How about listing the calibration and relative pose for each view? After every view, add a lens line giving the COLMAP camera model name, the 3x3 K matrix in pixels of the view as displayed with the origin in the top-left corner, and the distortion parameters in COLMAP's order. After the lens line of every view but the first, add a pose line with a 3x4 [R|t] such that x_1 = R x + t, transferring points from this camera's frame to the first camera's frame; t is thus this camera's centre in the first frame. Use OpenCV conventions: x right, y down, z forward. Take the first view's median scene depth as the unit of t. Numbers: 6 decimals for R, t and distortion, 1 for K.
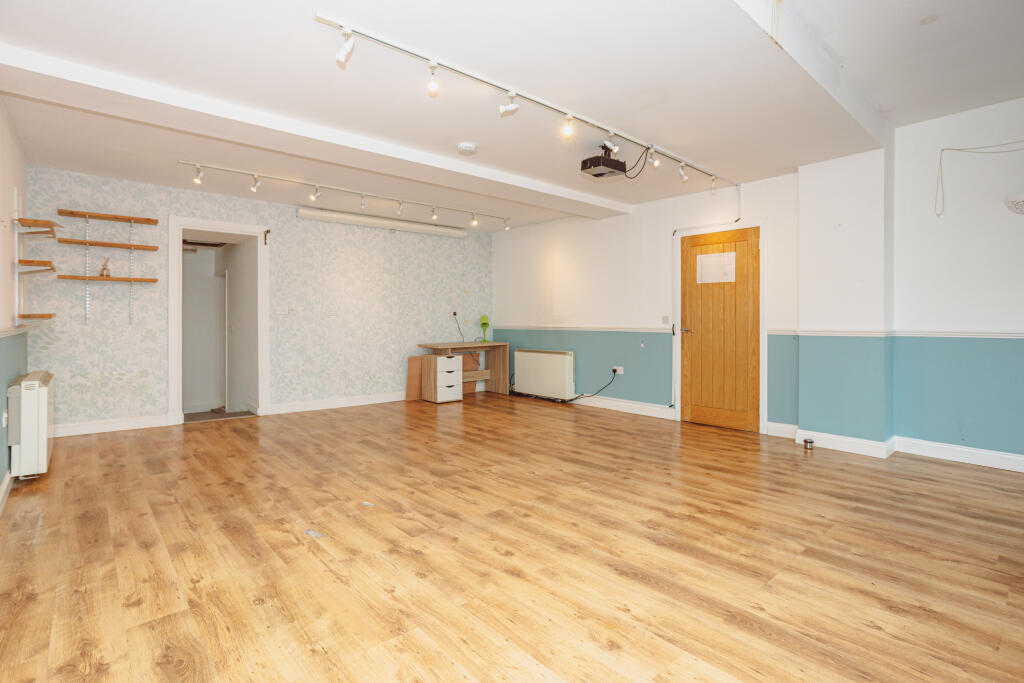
lens RADIAL K [[489.9, 0, 515.9], [0, 489.9, 346.5], [0, 0, 1]] dist [-0.046603, 0.026899]
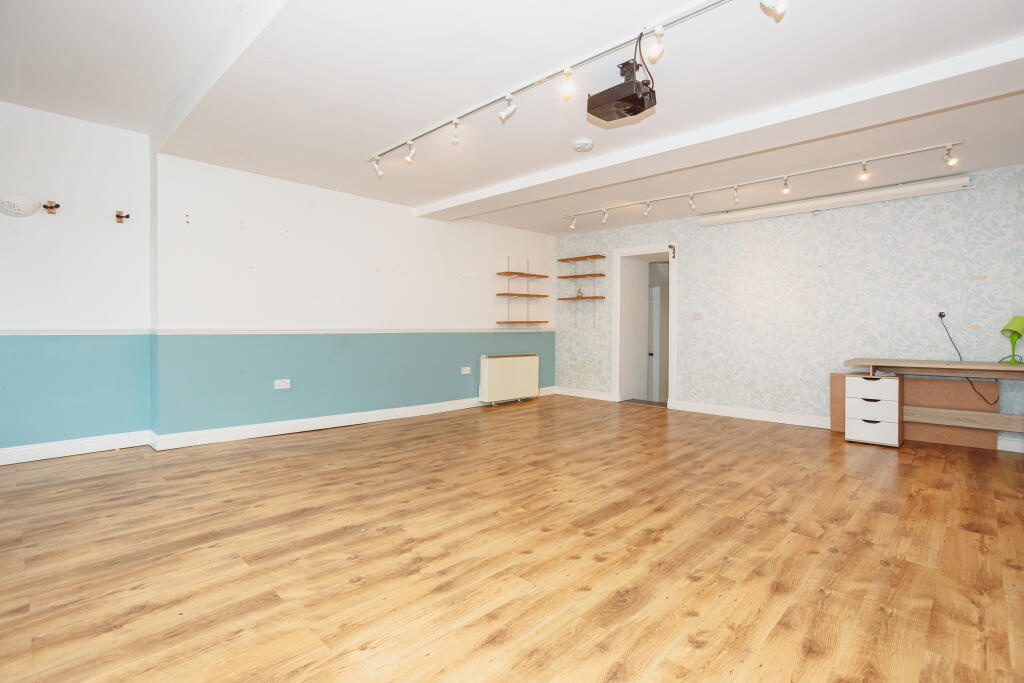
lens RADIAL K [[489.9, 0, 515.9], [0, 489.9, 346.5], [0, 0, 1]] dist [-0.046603, 0.026899]
pose [[0.088602, 0.037290, -0.995369, 1.065983], [-0.056604, 0.997873, 0.032345, -0.037097], [0.994457, 0.053476, 0.090524, 0.969287]]
